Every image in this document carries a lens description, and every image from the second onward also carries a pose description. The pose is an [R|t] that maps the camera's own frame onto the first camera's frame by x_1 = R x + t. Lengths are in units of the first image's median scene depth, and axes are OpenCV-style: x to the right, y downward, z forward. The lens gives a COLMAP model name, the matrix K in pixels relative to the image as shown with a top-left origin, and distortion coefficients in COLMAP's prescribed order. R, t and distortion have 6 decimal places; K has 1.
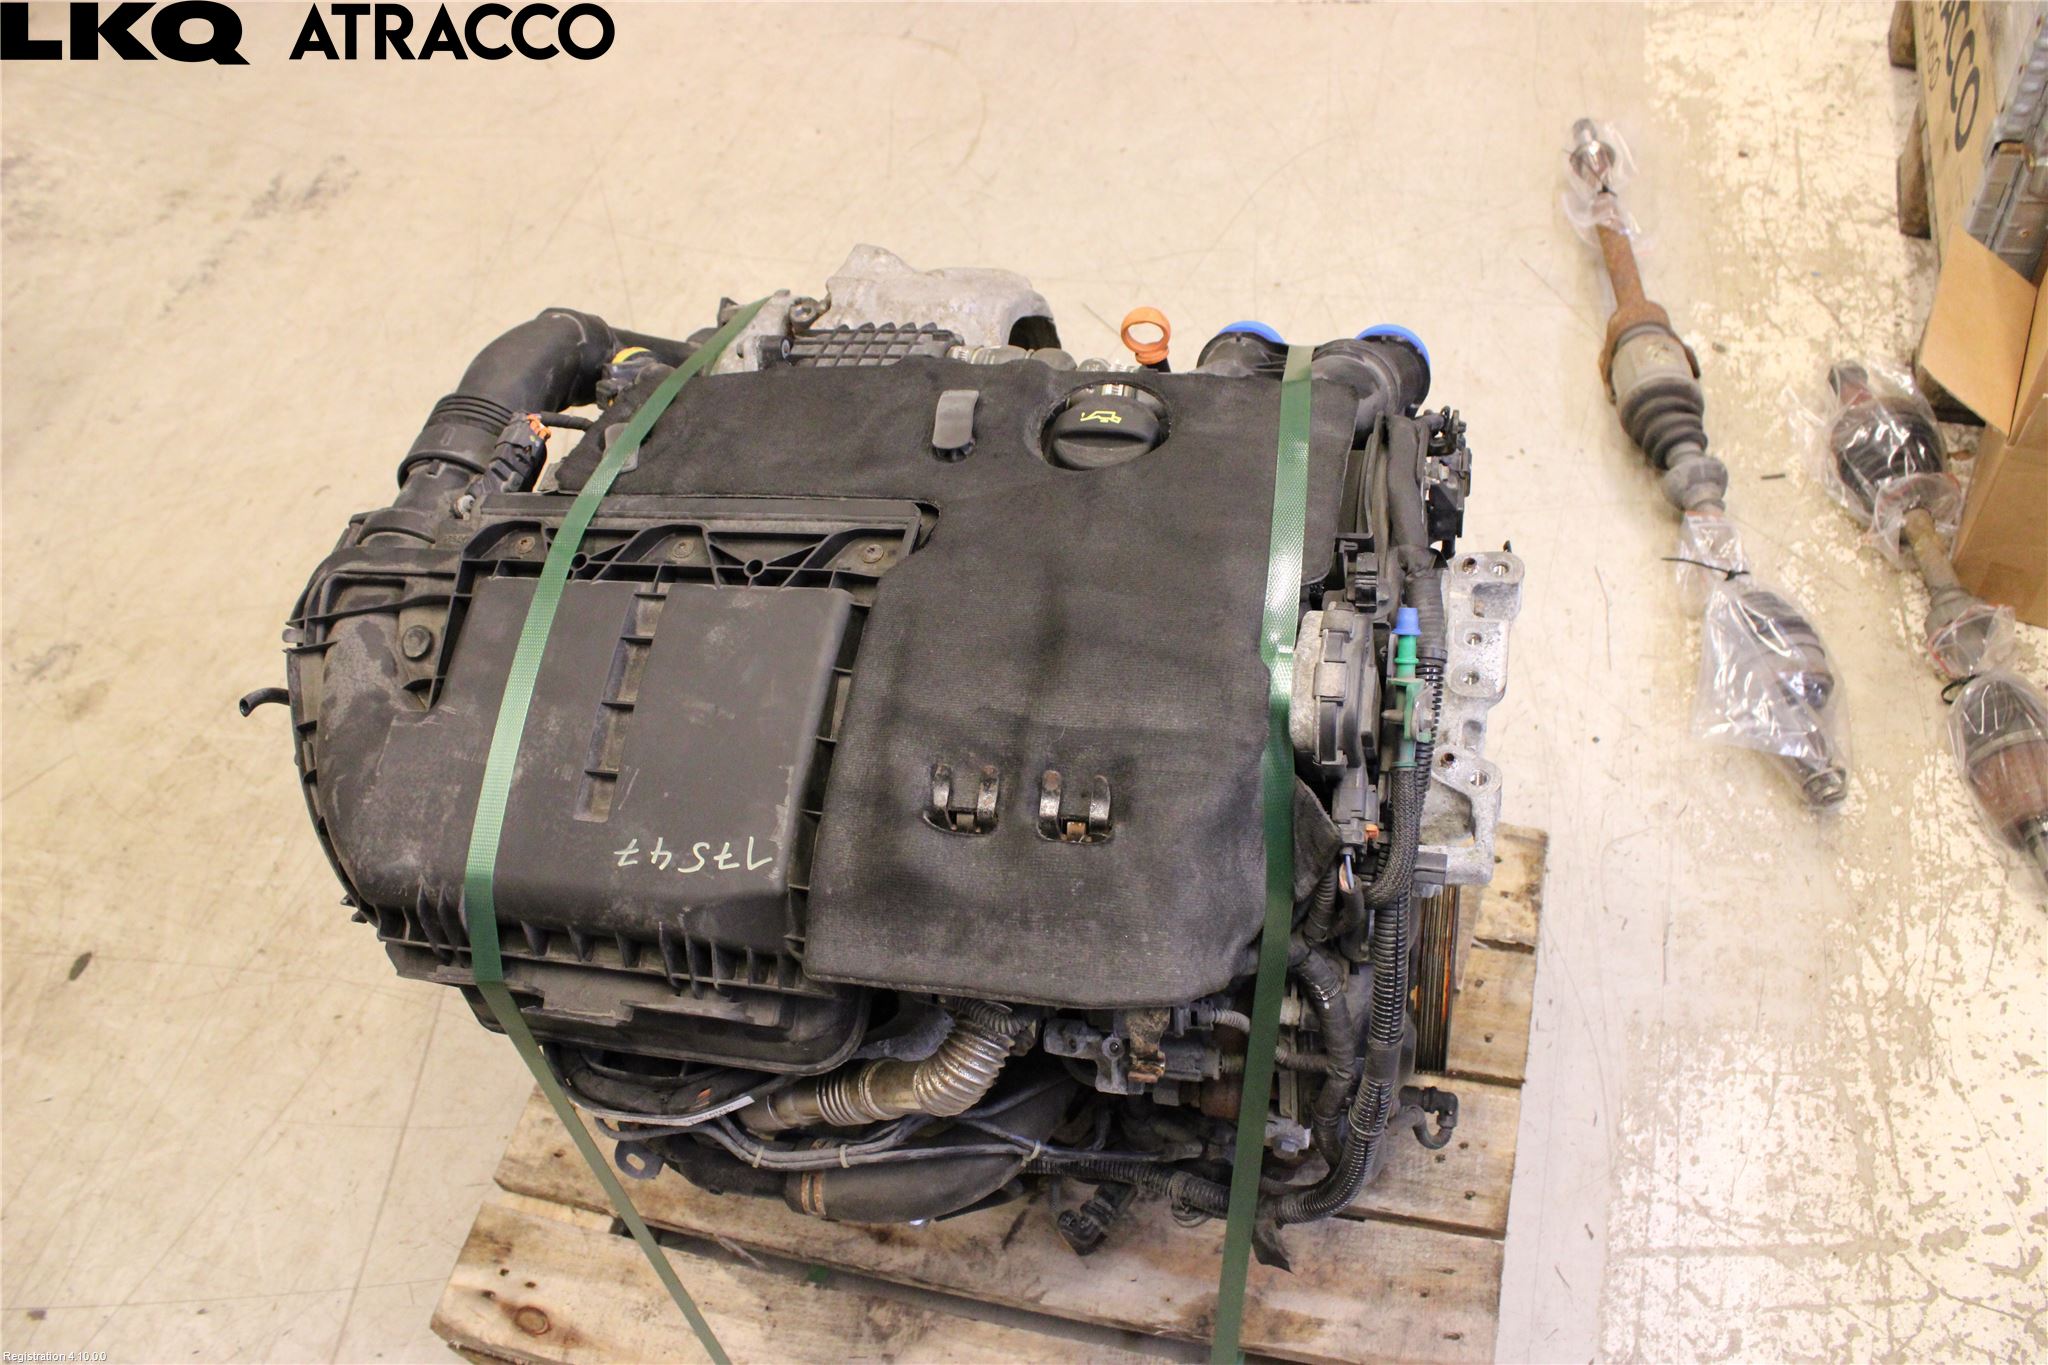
lens RADIAL K [[1747.0, 0, 1029.4], [0, 1747.0, 672.1], [0, 0, 1]] dist [-0.145788, 0.117770]
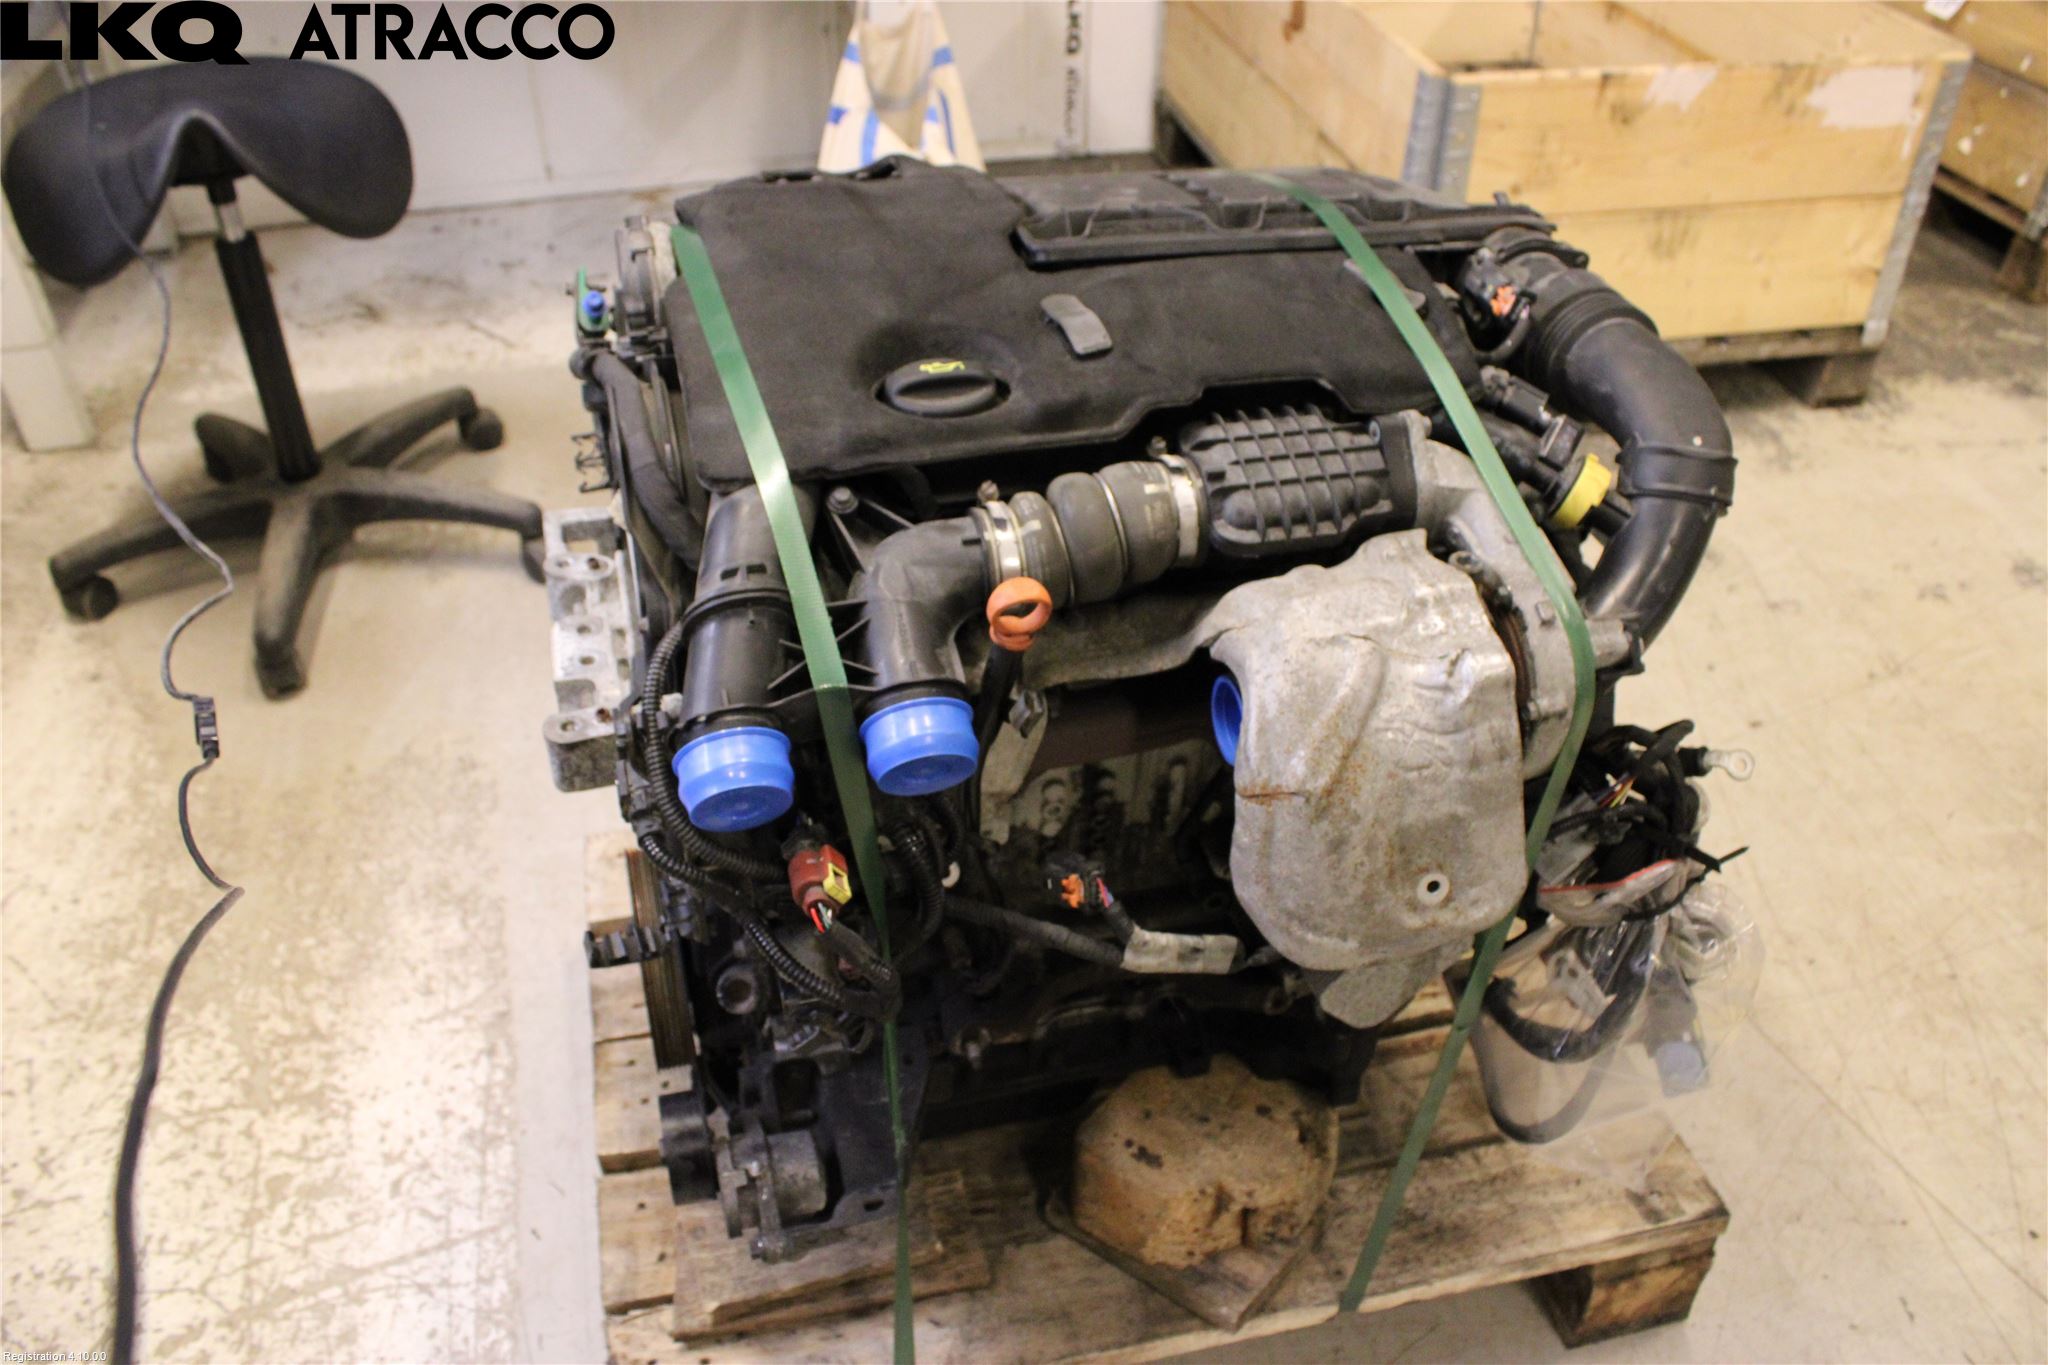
lens RADIAL K [[1747.0, 0, 1026.9], [0, 1747.0, 657.0], [0, 0, 1]] dist [-0.145788, 0.117770]
pose [[-0.881687, 0.385760, -0.271694, 0.216143], [-0.276263, 0.044742, 0.960040, -0.727546], [0.382501, 0.921514, 0.067123, 0.731481]]
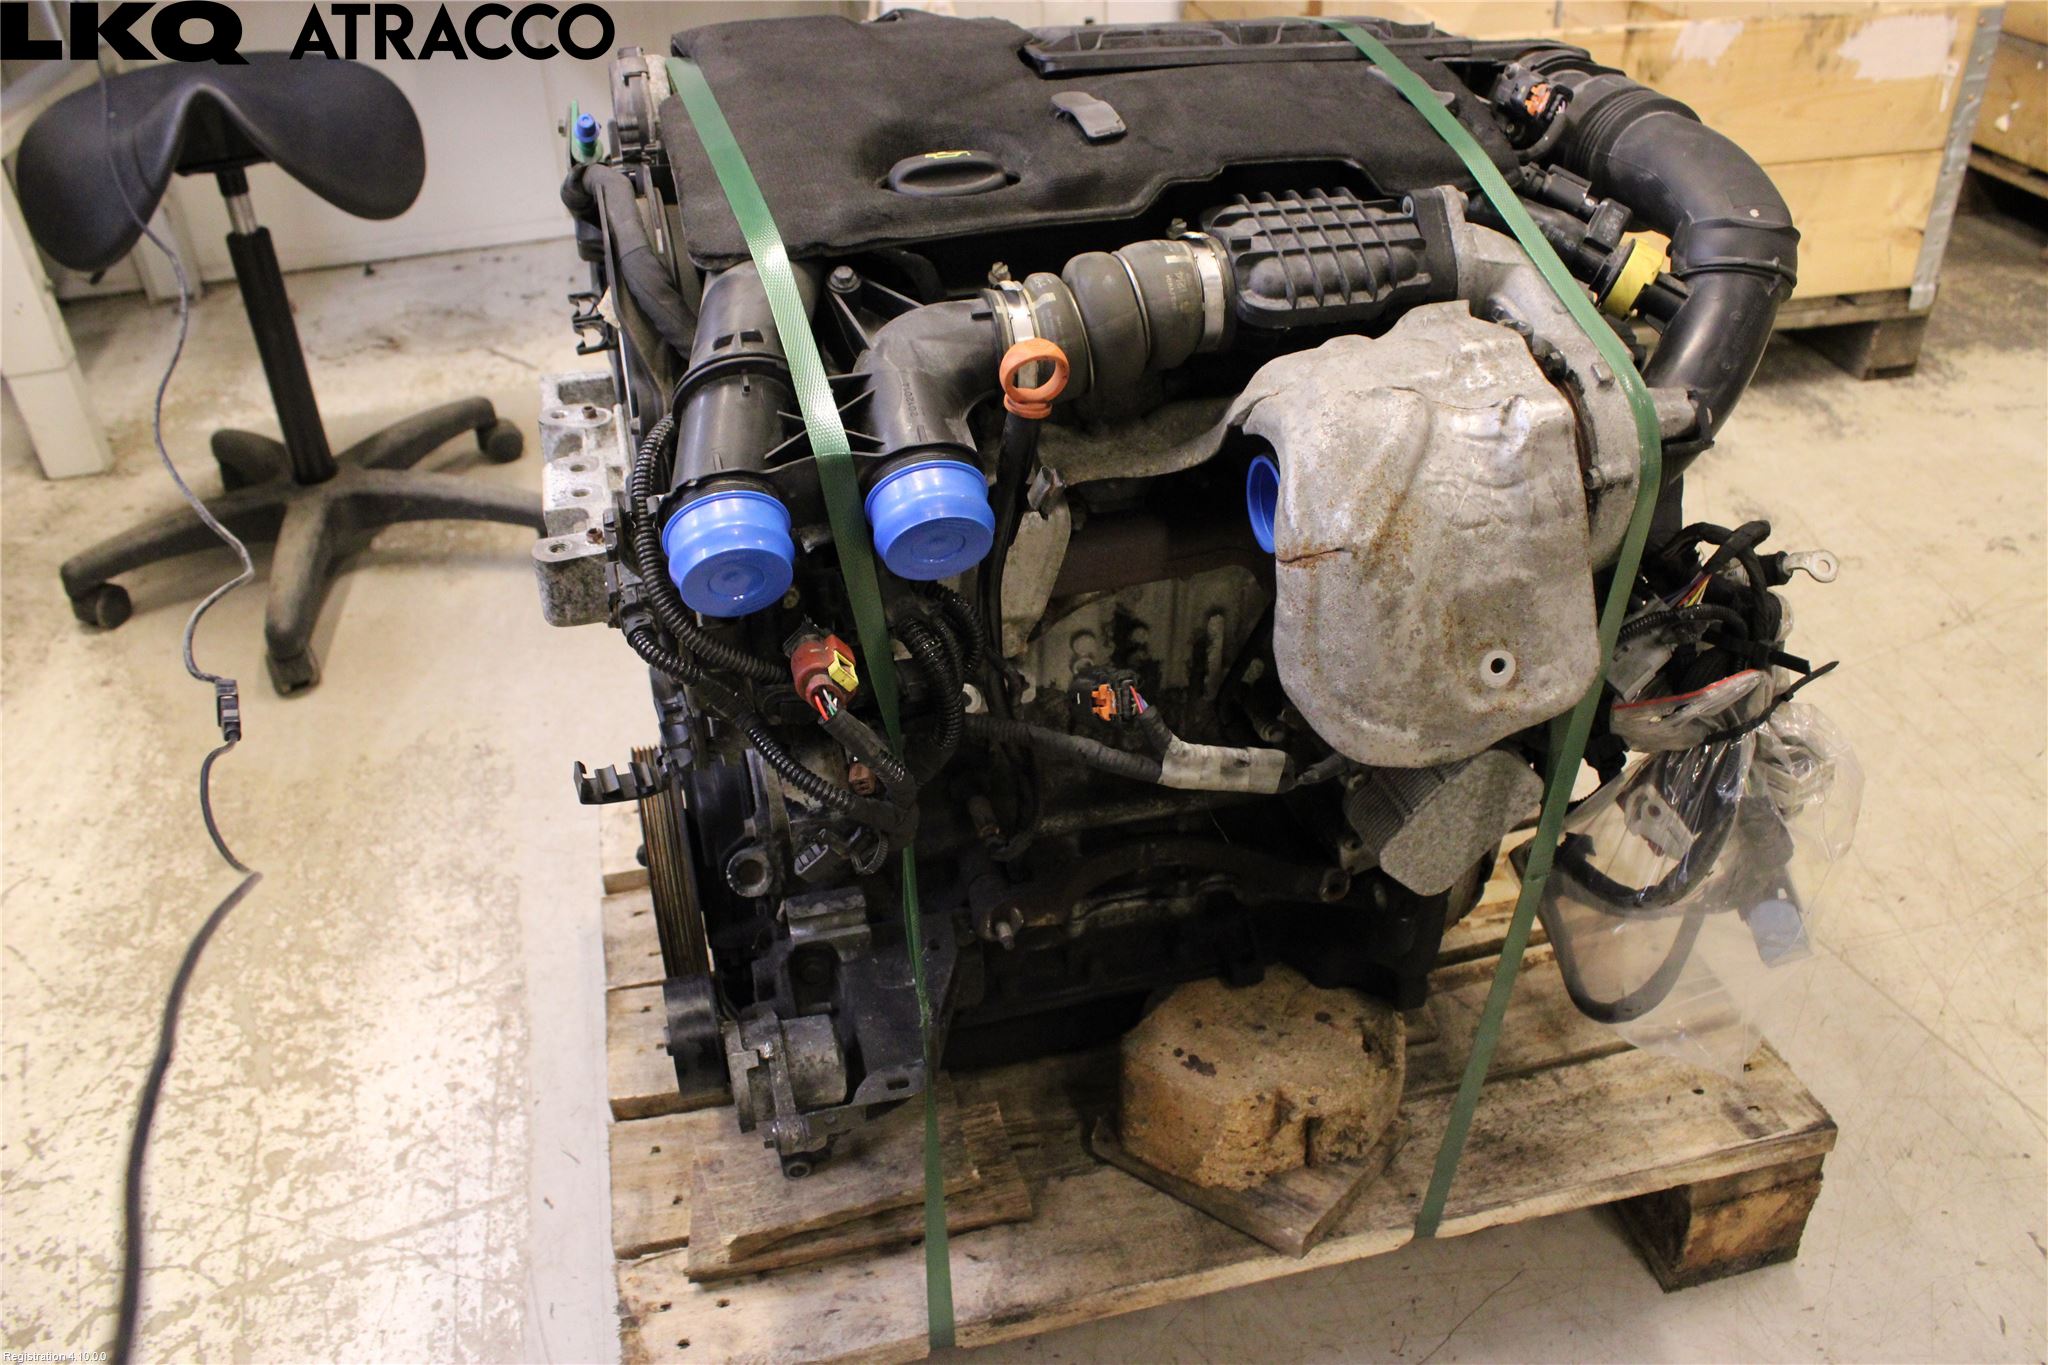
lens RADIAL K [[1747.0, 0, 1023.3], [0, 1747.0, 670.4], [0, 0, 1]] dist [-0.145788, 0.117770]
pose [[-0.877460, 0.393854, -0.273759, 0.241876], [-0.248234, 0.115484, 0.961792, -0.673031], [0.410420, 0.911890, -0.003564, 0.844242]]
